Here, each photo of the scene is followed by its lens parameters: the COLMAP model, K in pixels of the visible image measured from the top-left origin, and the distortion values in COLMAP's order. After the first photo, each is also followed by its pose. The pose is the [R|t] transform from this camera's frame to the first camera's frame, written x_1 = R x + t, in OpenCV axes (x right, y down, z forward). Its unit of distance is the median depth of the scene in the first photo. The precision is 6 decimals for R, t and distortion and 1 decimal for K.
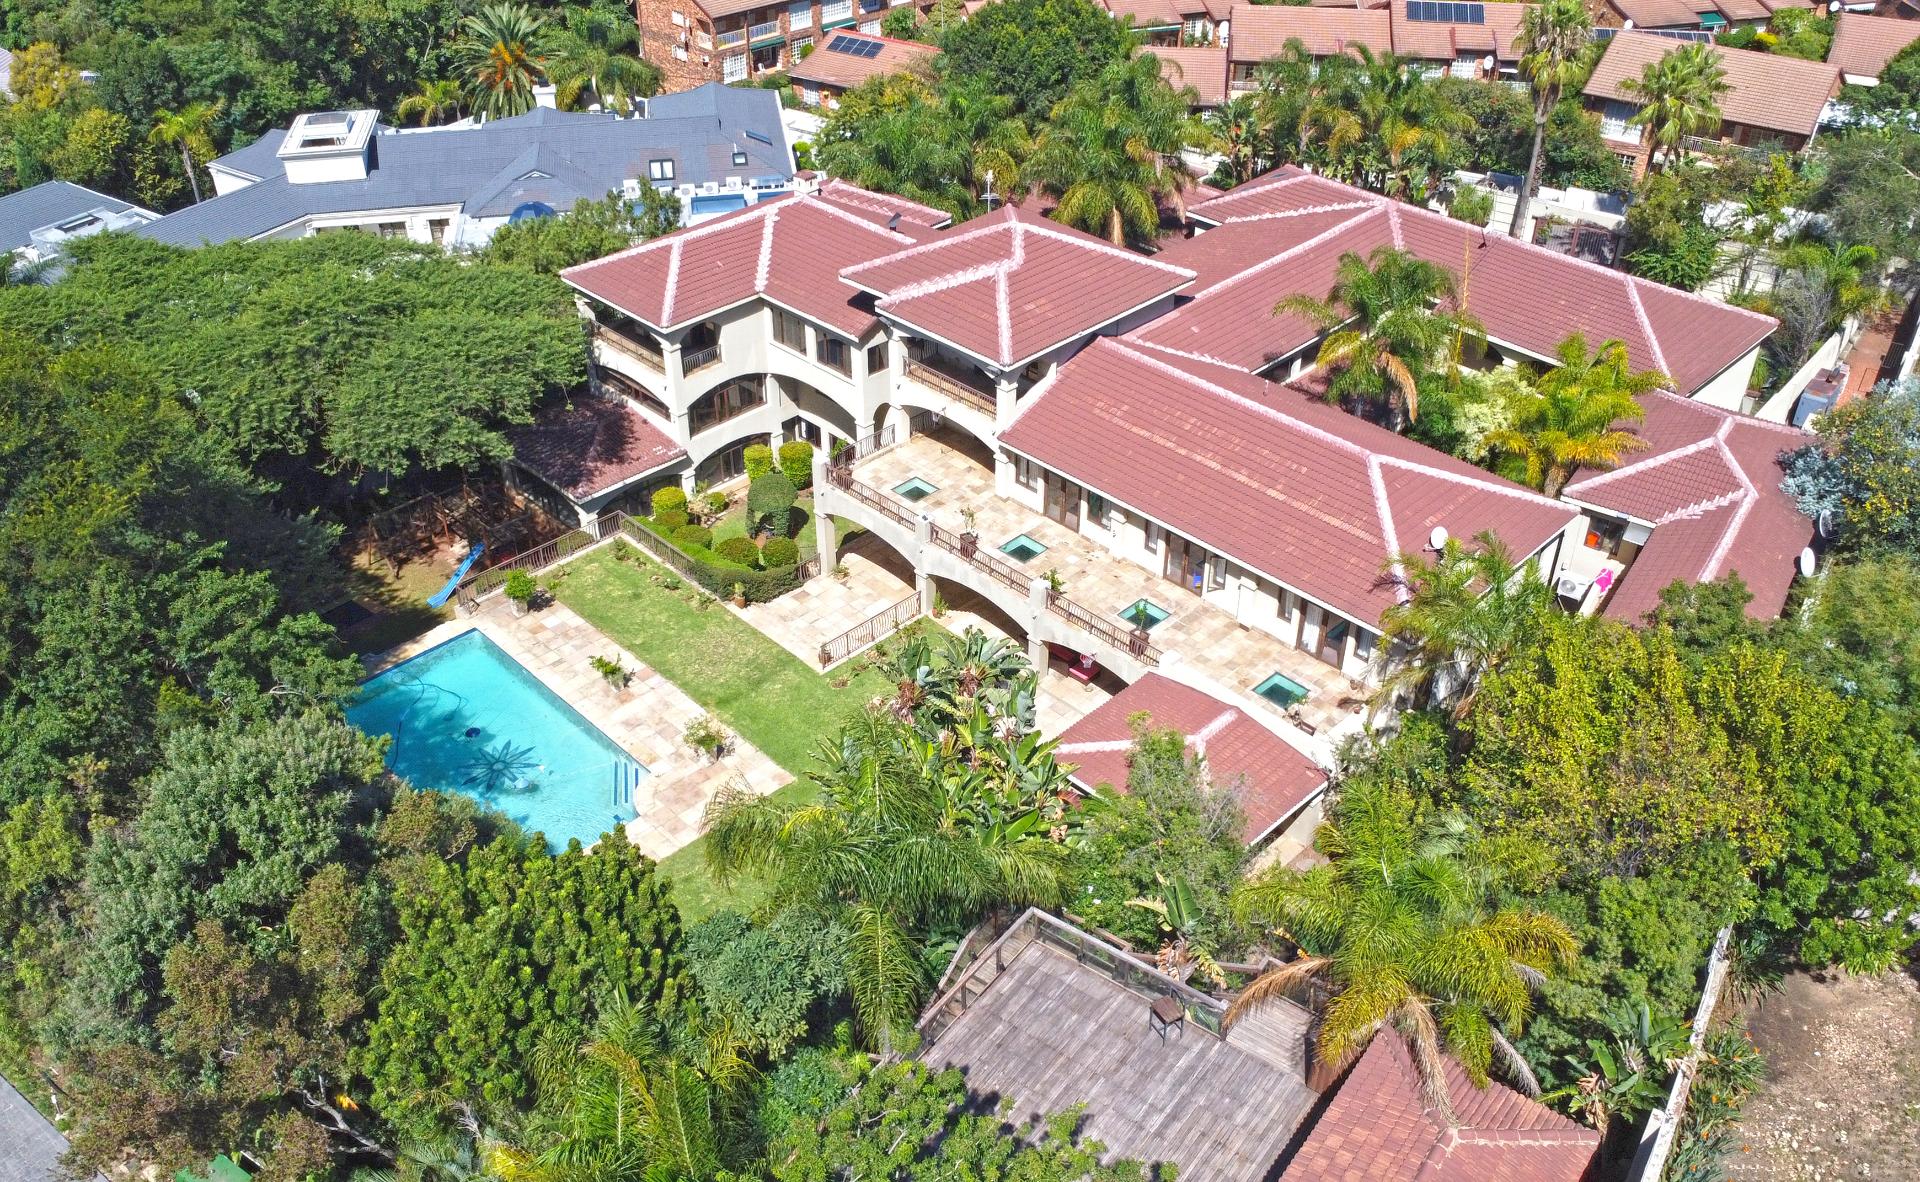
lens RADIAL K [[1525.5, 0, 945.6], [0, 1525.5, 628.1], [0, 0, 1]] dist [-0.037472, 0.014819]
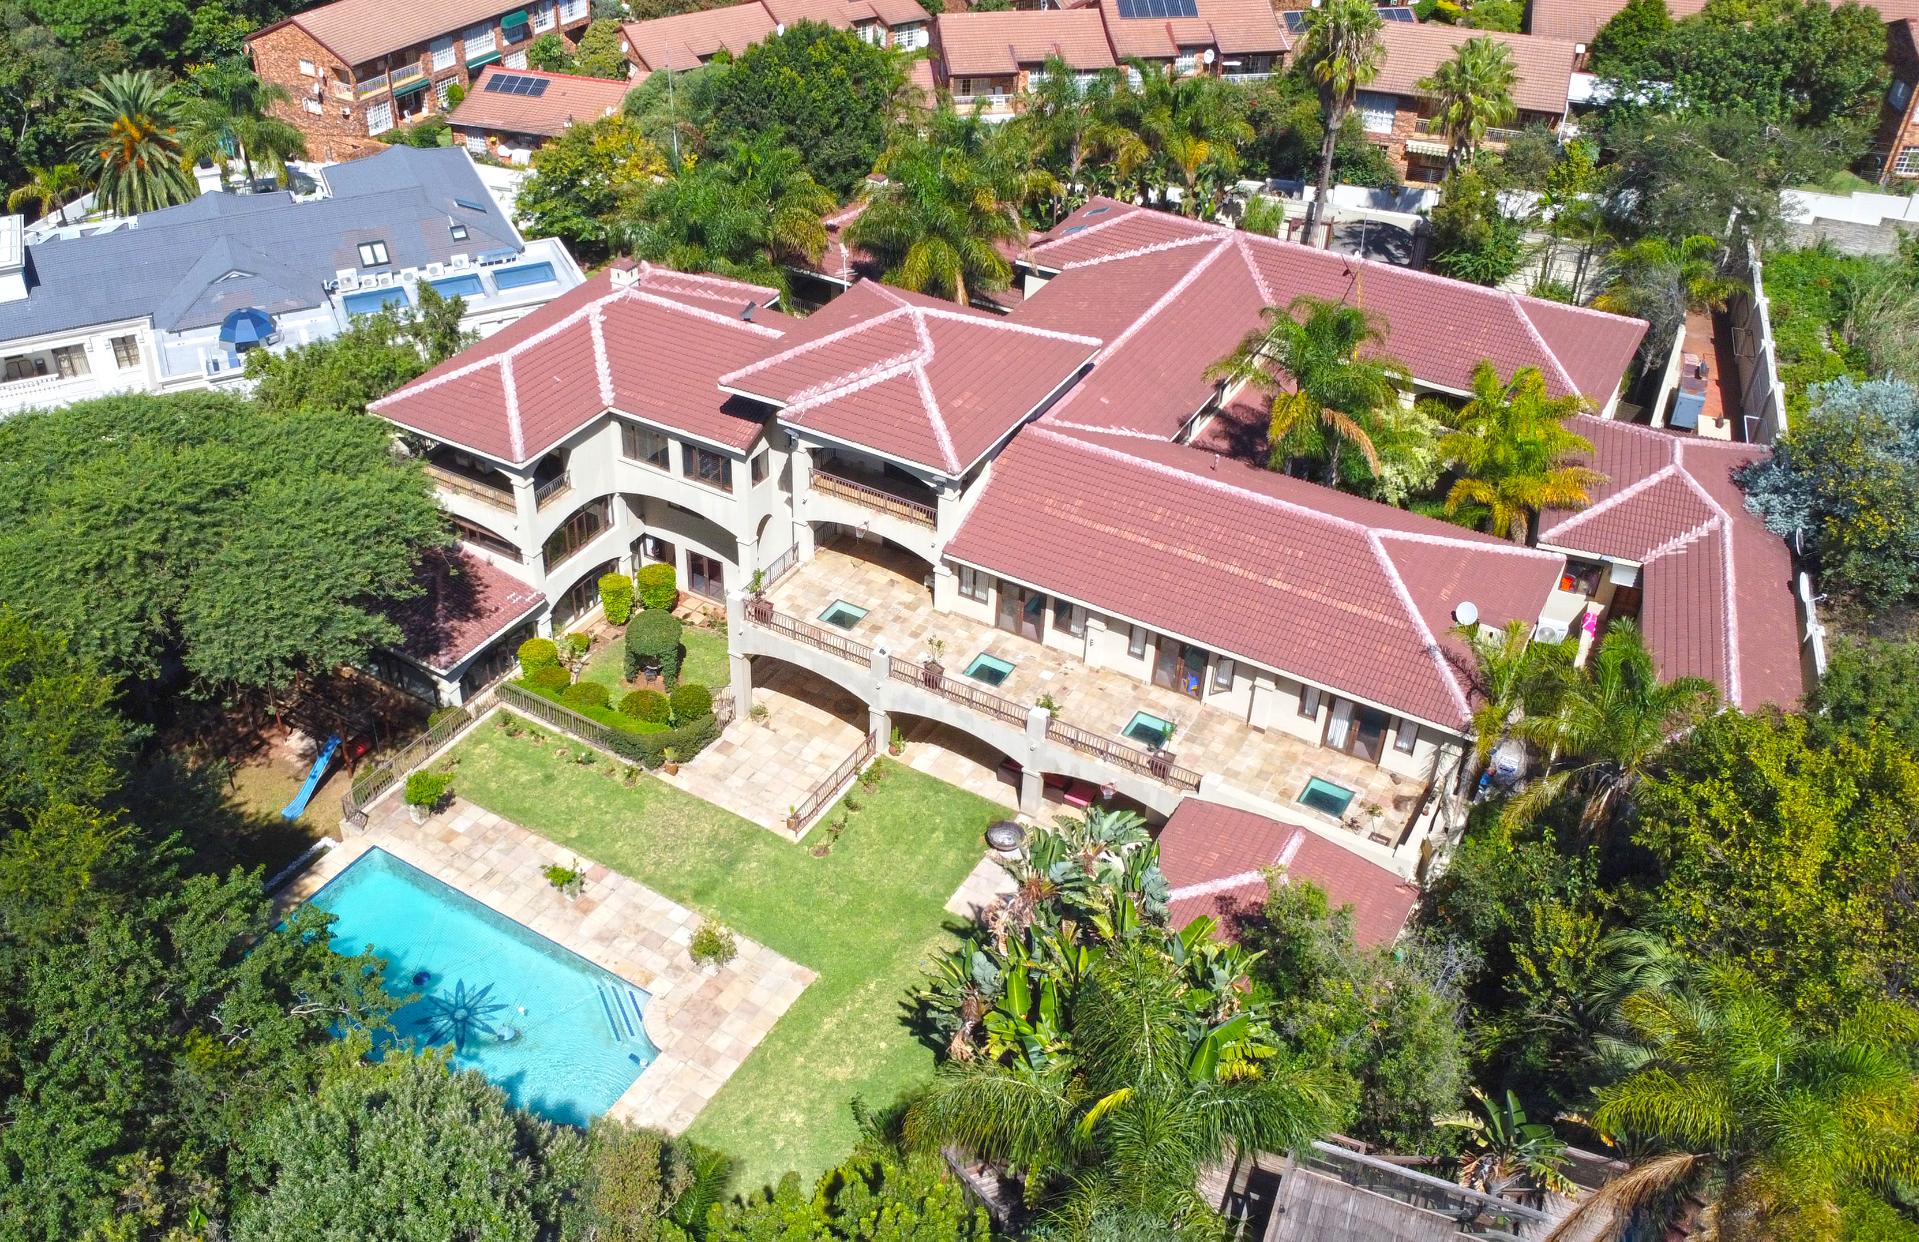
lens RADIAL K [[1597.5, 0, 802.6], [0, 1597.5, 654.0], [0, 0, 1]] dist [-0.043239, 0.032727]
pose [[0.977807, -0.134743, 0.160430, -0.193032], [0.133474, 0.990876, 0.018711, -0.086792], [-0.161487, 0.003118, 0.986870, 0.075157]]
